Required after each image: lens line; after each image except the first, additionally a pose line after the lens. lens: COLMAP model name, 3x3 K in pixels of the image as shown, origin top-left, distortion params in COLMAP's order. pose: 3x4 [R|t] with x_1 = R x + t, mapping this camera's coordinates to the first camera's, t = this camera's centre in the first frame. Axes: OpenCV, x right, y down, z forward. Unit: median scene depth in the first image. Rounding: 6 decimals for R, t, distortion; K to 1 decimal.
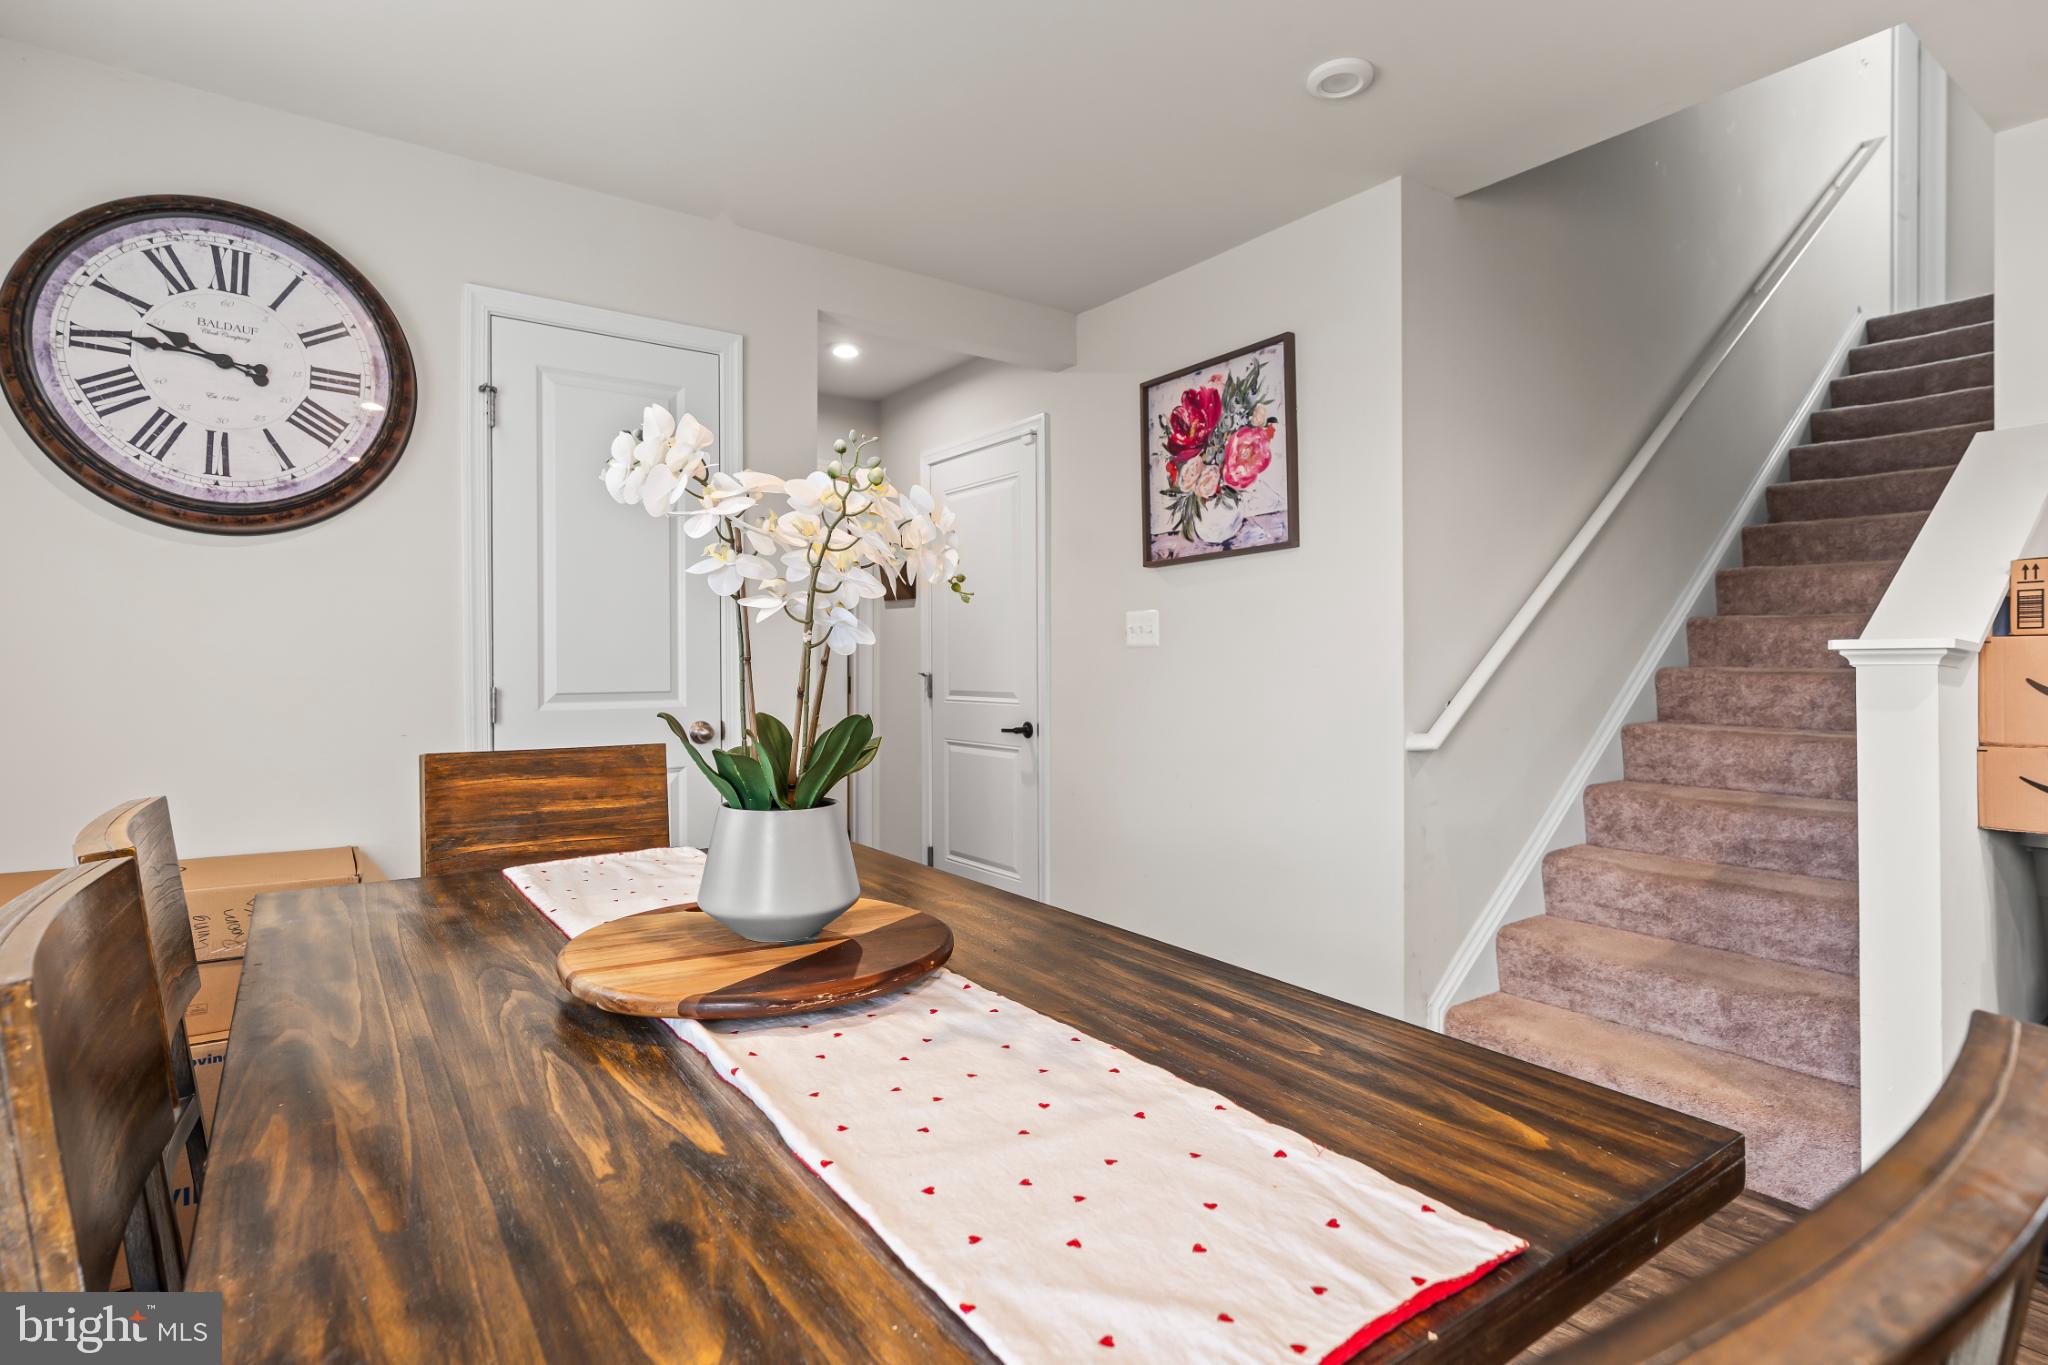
lens RADIAL K [[1028.0, 0, 1017.2], [0, 1028.0, 663.0], [0, 0, 1]] dist [0.000608, 0.000371]
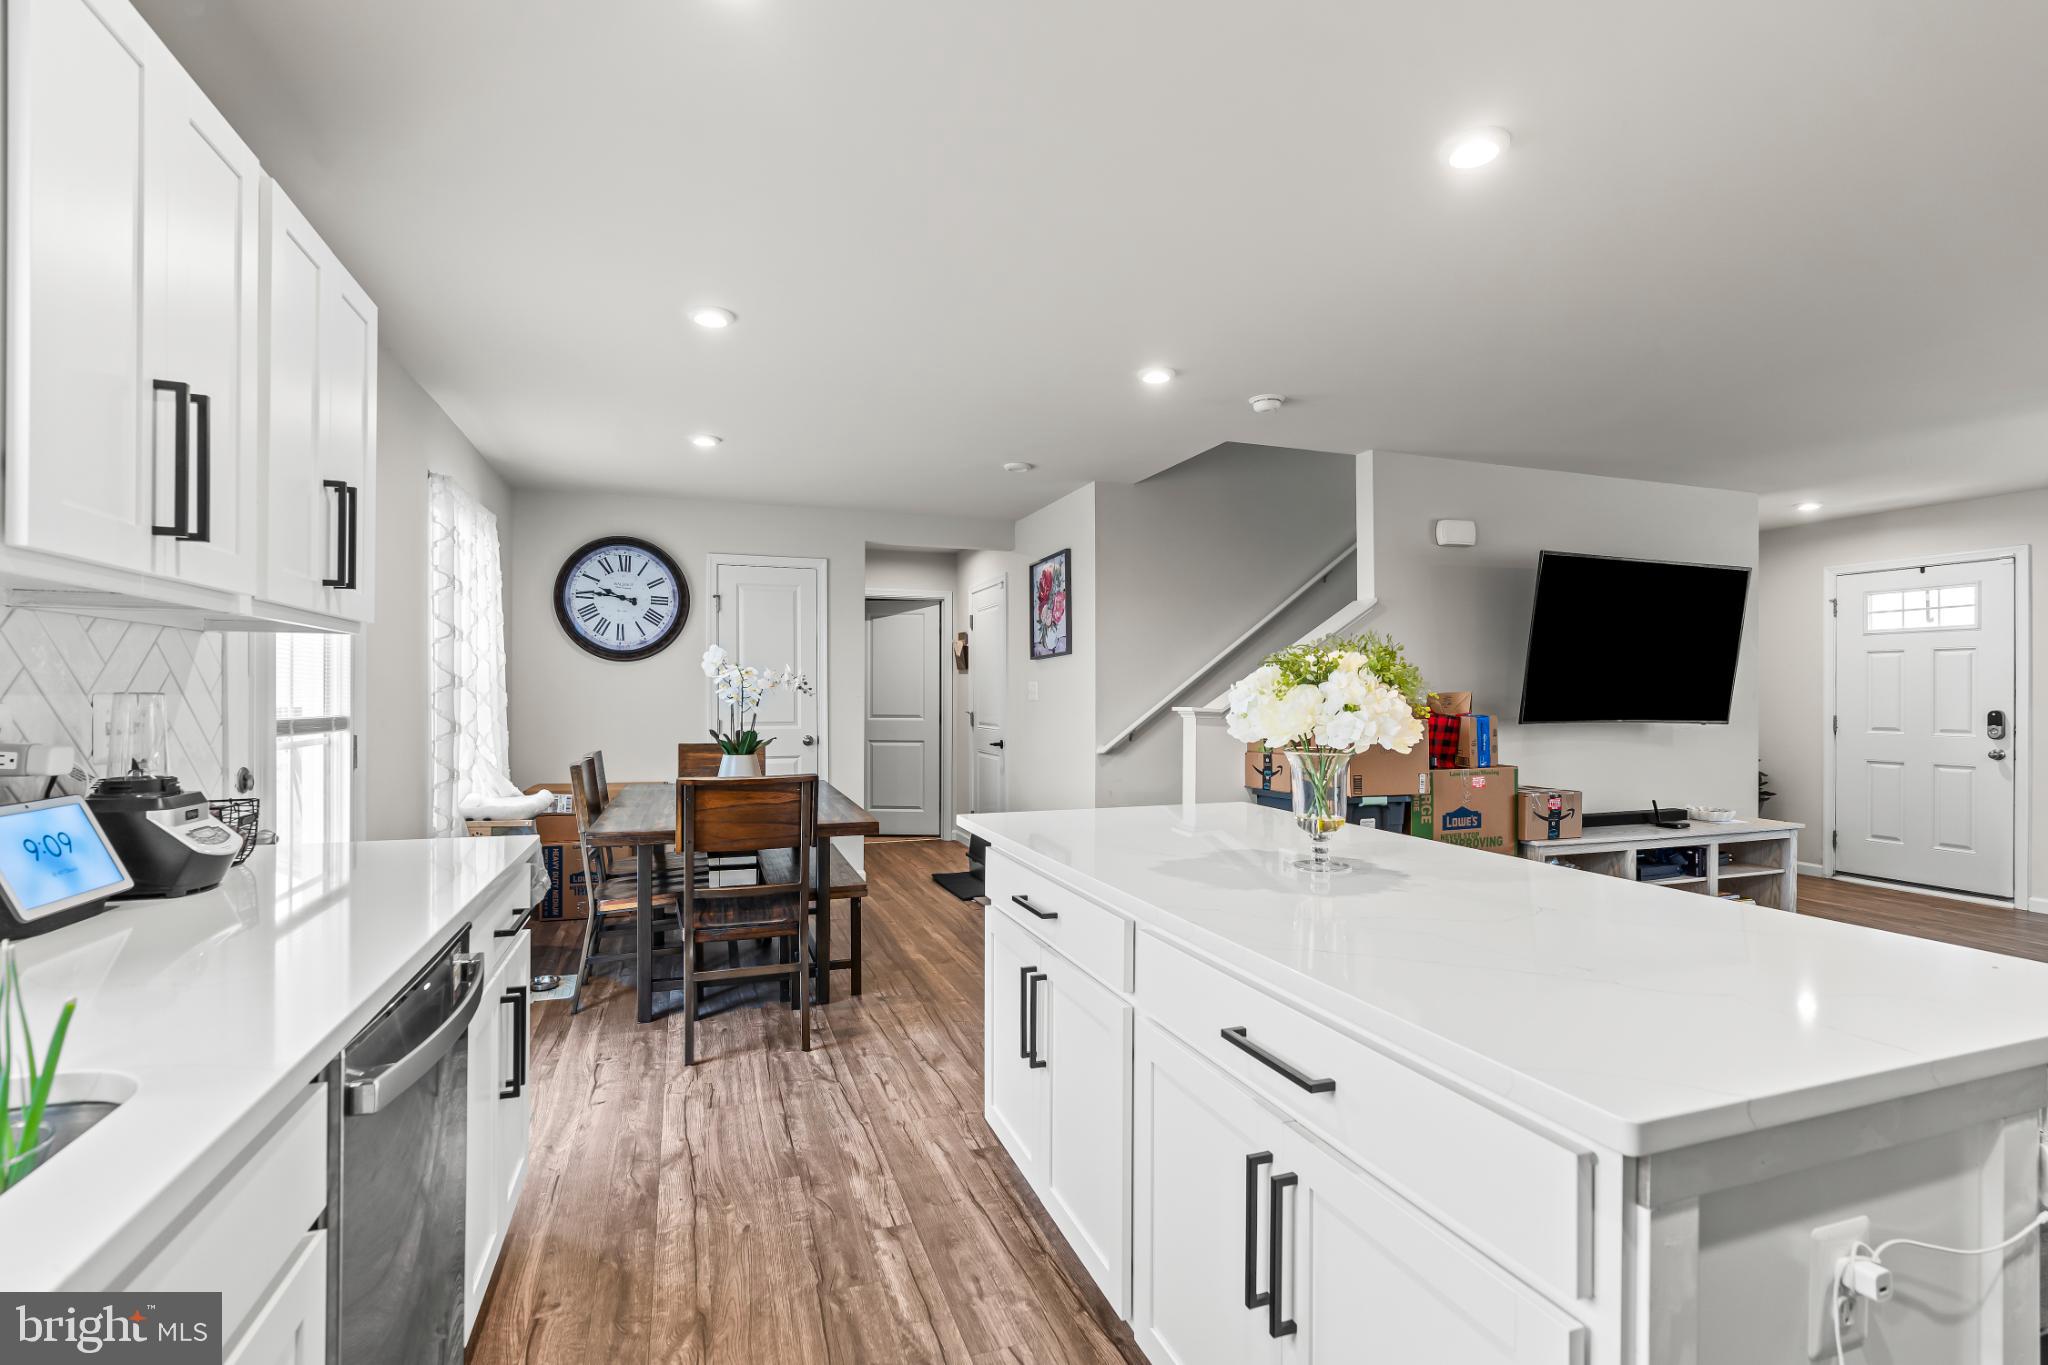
lens RADIAL K [[933.8, 0, 1026.9], [0, 933.8, 691.6], [0, 0, 1]] dist [-0.006217, 0.001305]
pose [[0.962223, 0.002028, -0.272255, 0.858238], [-0.002642, 0.999995, -0.001889, -0.042773], [0.272249, 0.002537, 0.962223, -0.997494]]
